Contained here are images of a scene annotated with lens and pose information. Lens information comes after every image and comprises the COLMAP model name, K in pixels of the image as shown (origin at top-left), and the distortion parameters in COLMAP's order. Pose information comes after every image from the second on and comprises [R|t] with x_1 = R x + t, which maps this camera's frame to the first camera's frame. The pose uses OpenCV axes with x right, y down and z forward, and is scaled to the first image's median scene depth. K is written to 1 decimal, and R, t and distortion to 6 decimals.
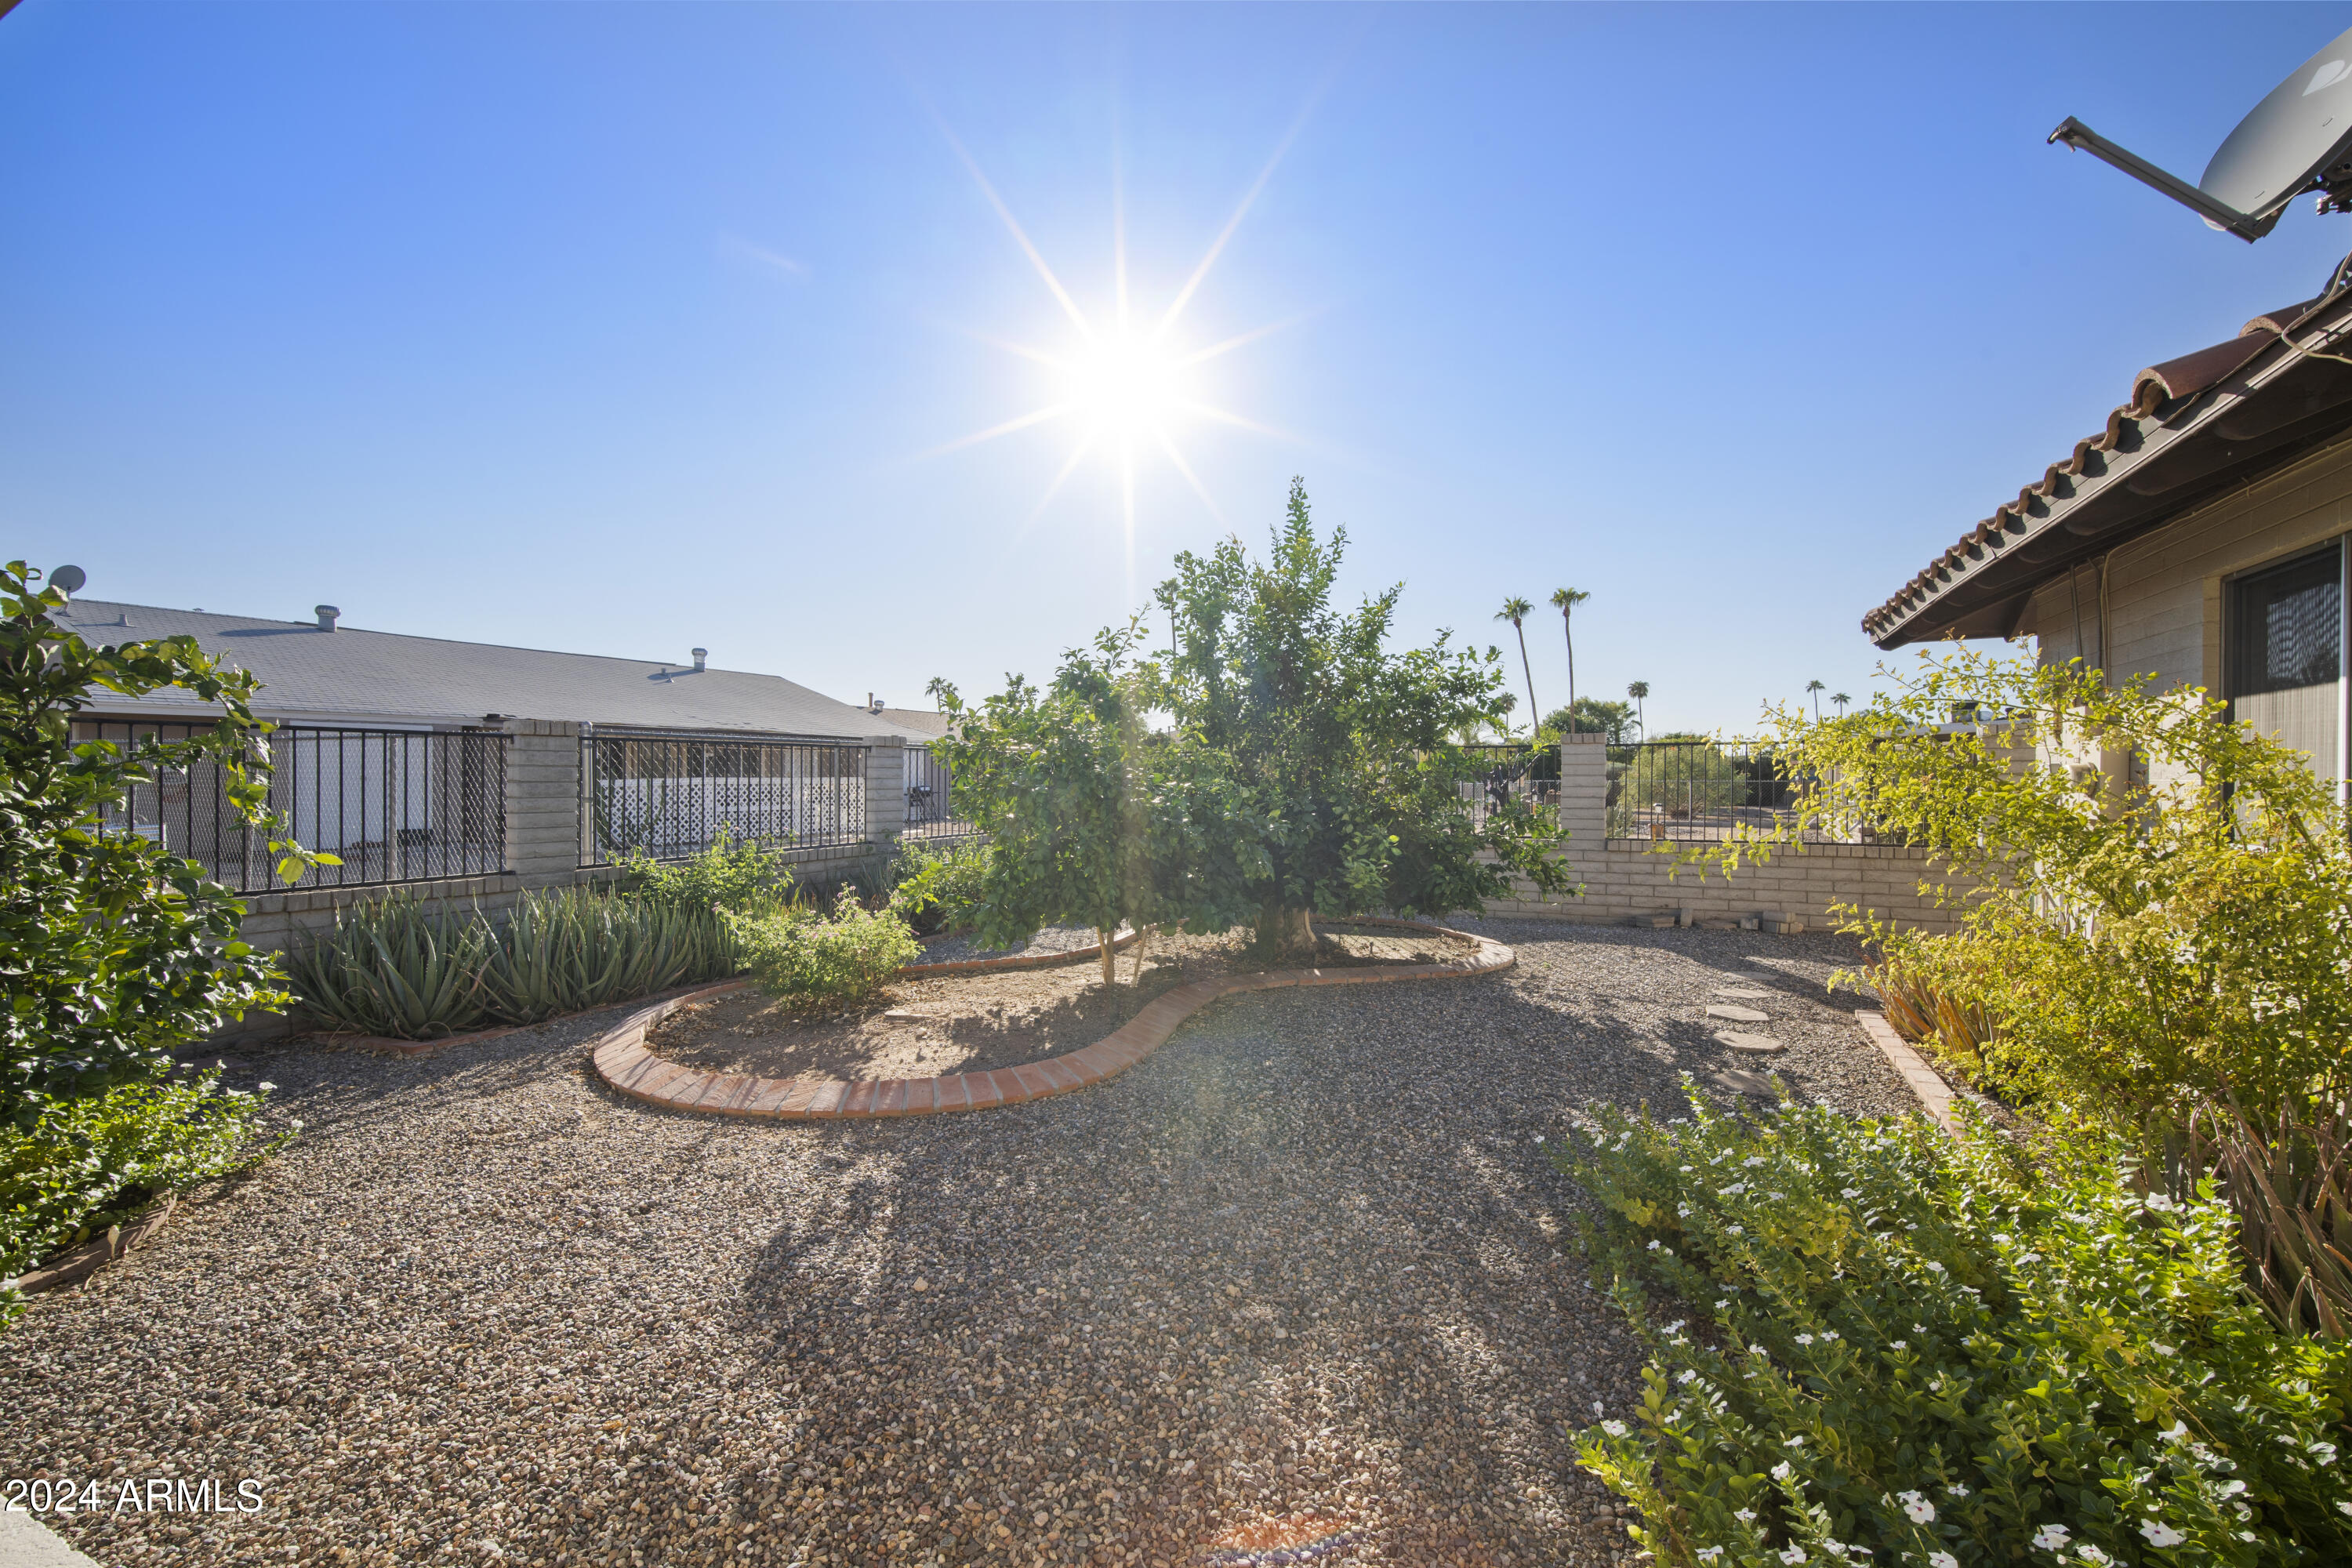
lens RADIAL K [[1021.9, 0, 1178.8], [0, 1021.9, 811.8], [0, 0, 1]] dist [-0.000154, 0.000308]
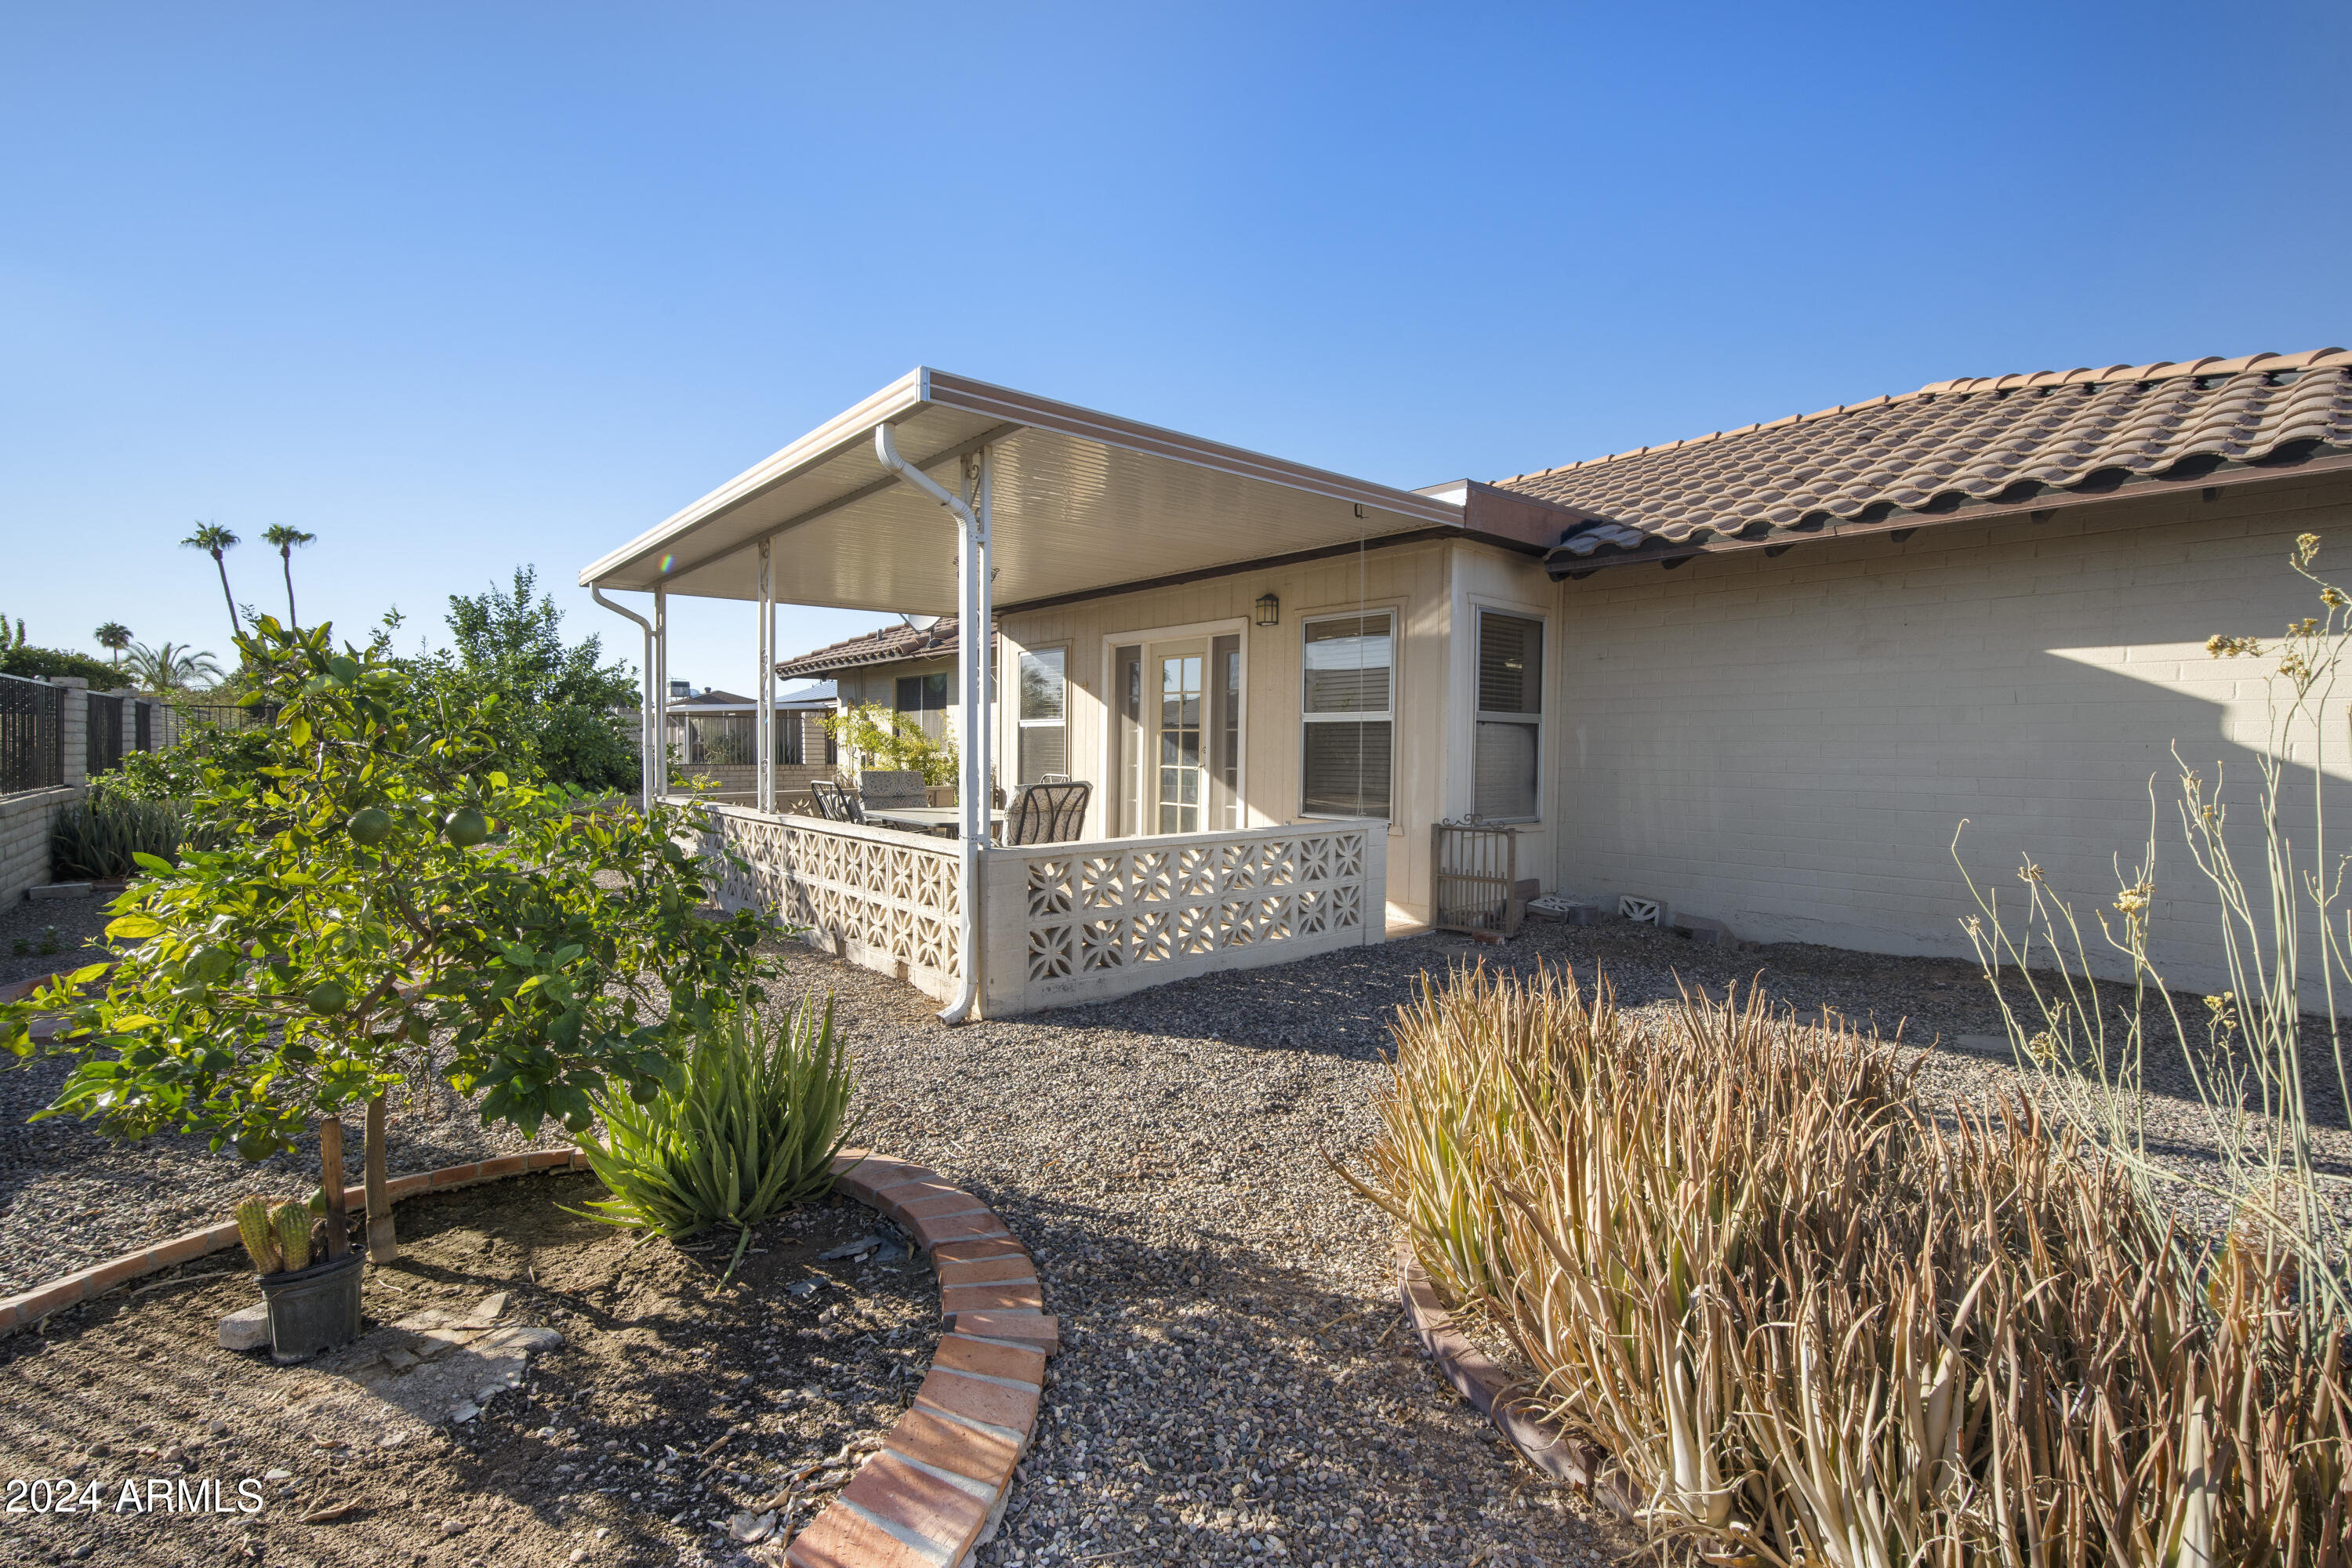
lens RADIAL K [[1039.2, 0, 1174.3], [0, 1039.2, 765.3], [0, 0, 1]] dist [-0.005904, 0.000723]
pose [[0.422272, -0.007953, 0.906434, -0.116637], [0.018400, 0.999831, 0.000200, 0.006202], [-0.906282, 0.016594, 0.422347, -0.089142]]
